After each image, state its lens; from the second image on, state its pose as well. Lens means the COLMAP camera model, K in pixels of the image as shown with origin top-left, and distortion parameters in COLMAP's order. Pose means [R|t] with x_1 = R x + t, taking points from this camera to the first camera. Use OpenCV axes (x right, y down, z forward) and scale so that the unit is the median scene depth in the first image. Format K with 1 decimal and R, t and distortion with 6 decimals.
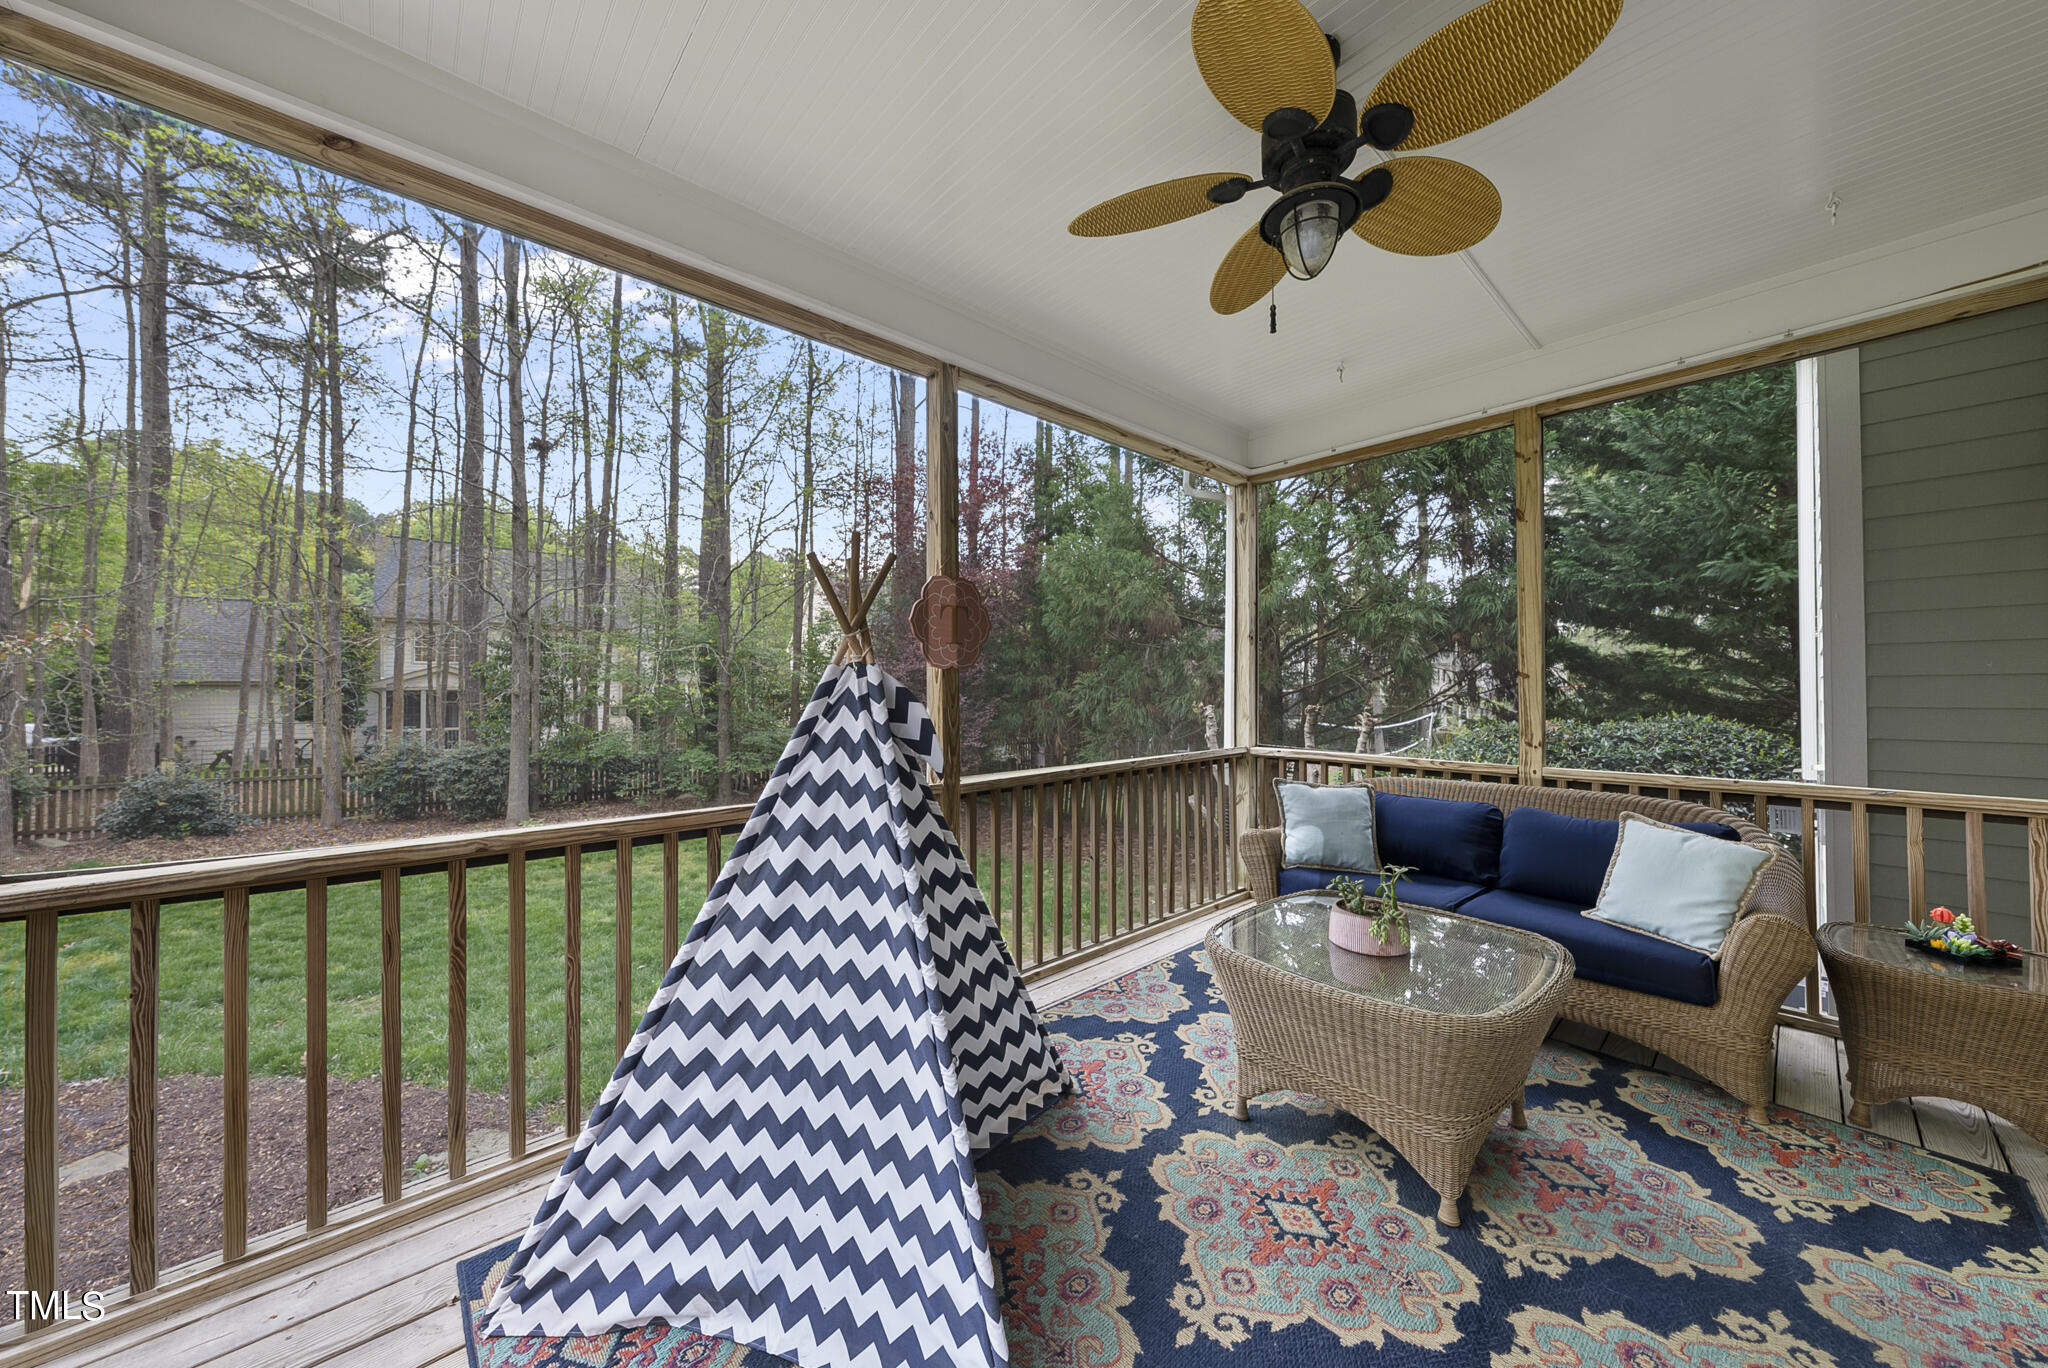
lens RADIAL K [[704.4, 0, 1031.8], [0, 704.4, 683.9], [0, 0, 1]] dist [-0.002417, -0.000094]
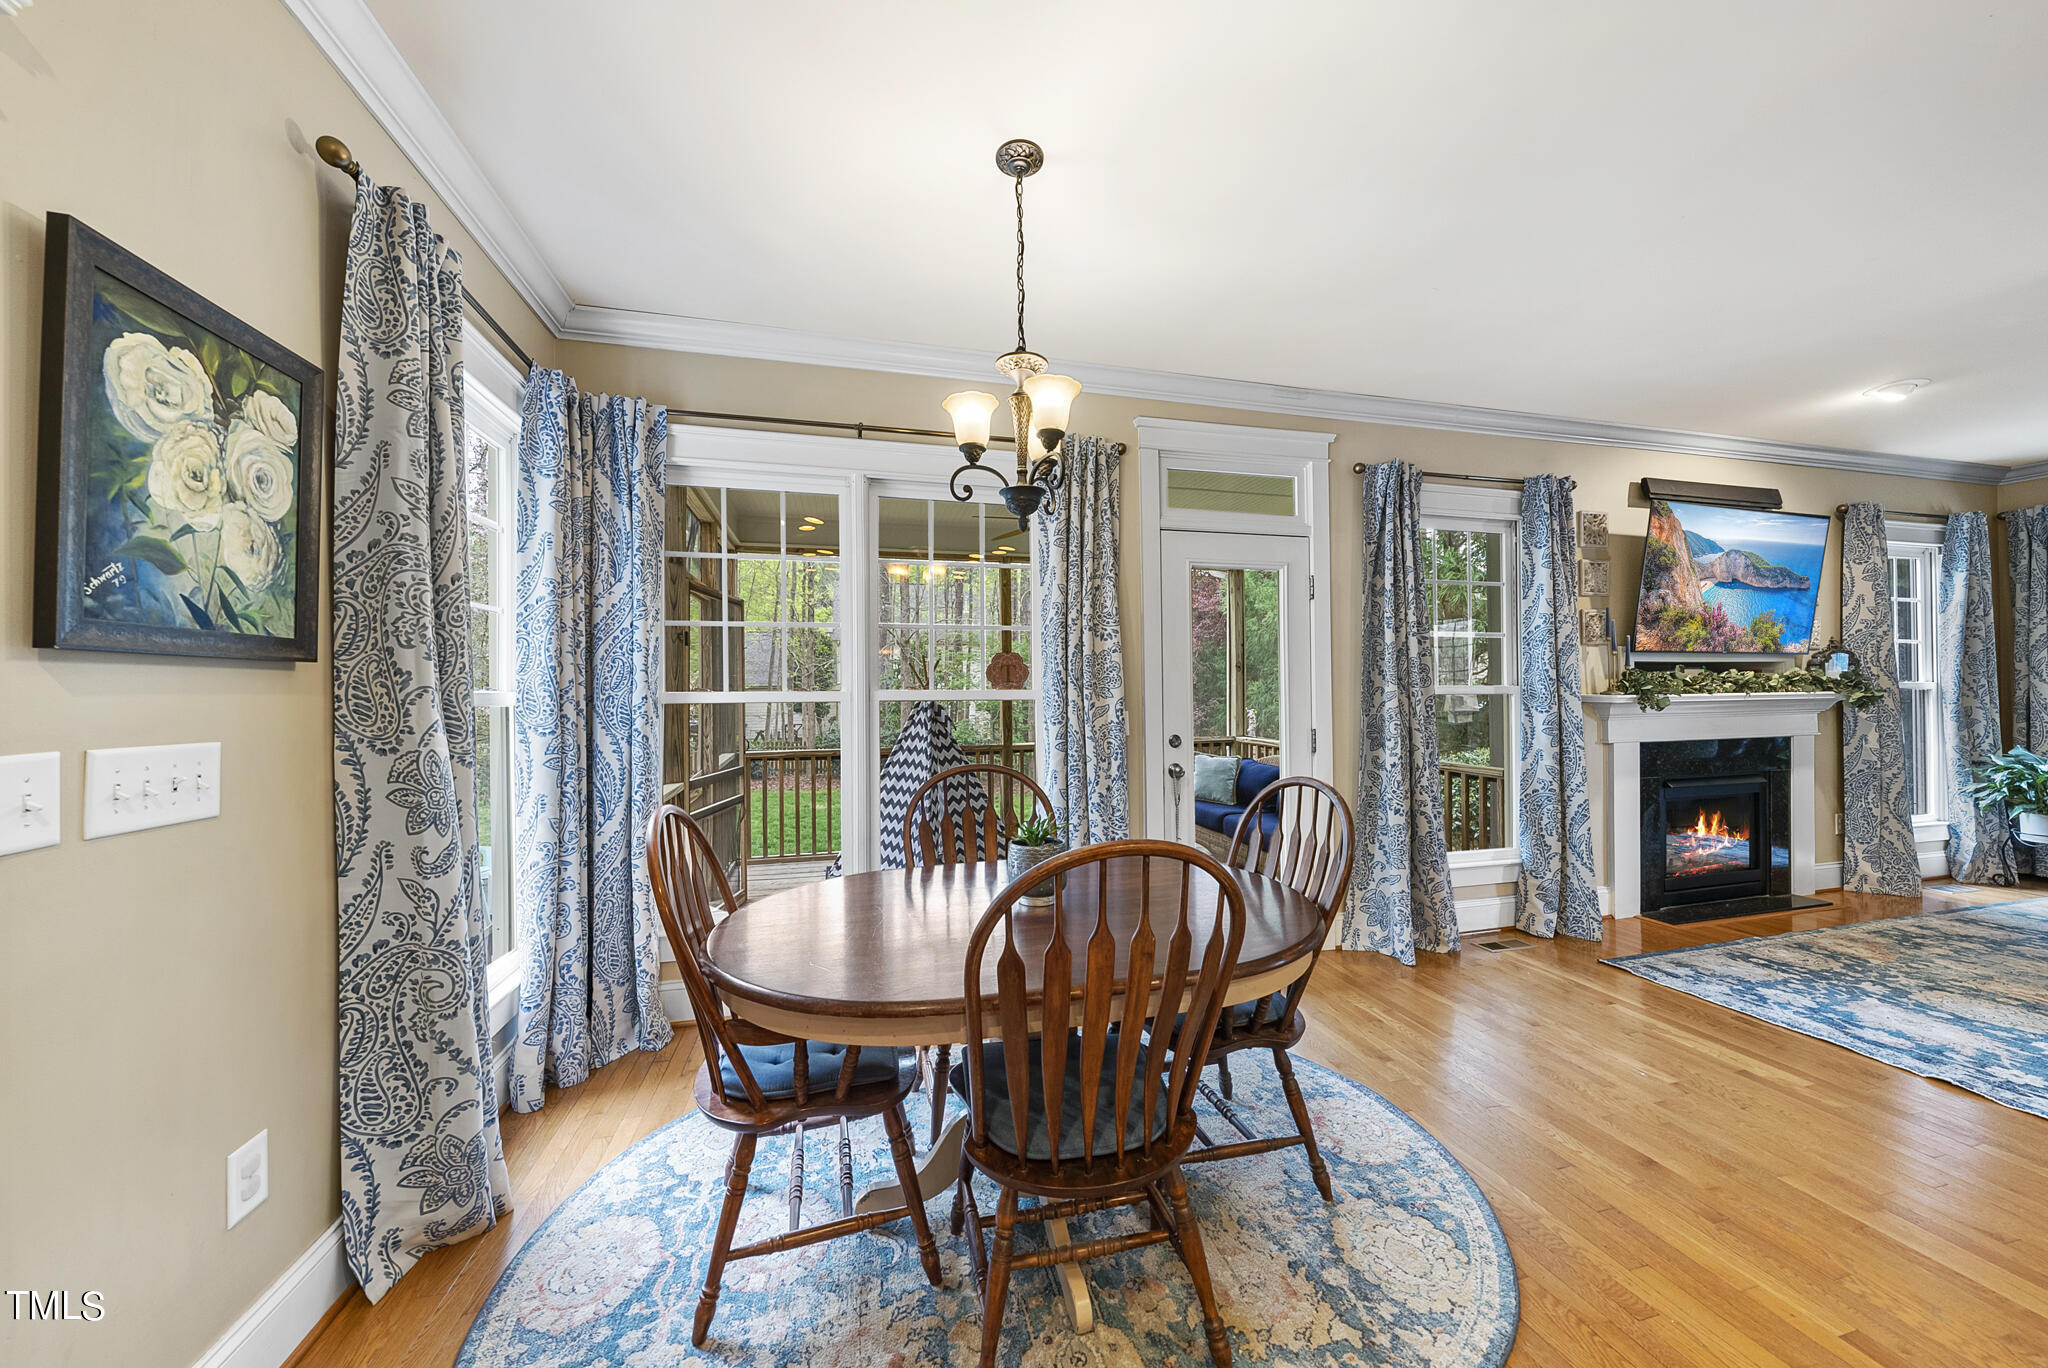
lens RADIAL K [[704.4, 0, 1021.8], [0, 704.4, 686.2], [0, 0, 1]] dist [-0.002417, -0.000094]
pose [[0.879553, -0.006760, -0.475753, 0.916704], [0.010580, 0.999930, 0.005352, -0.051134], [0.475684, -0.009741, 0.879563, -0.869859]]
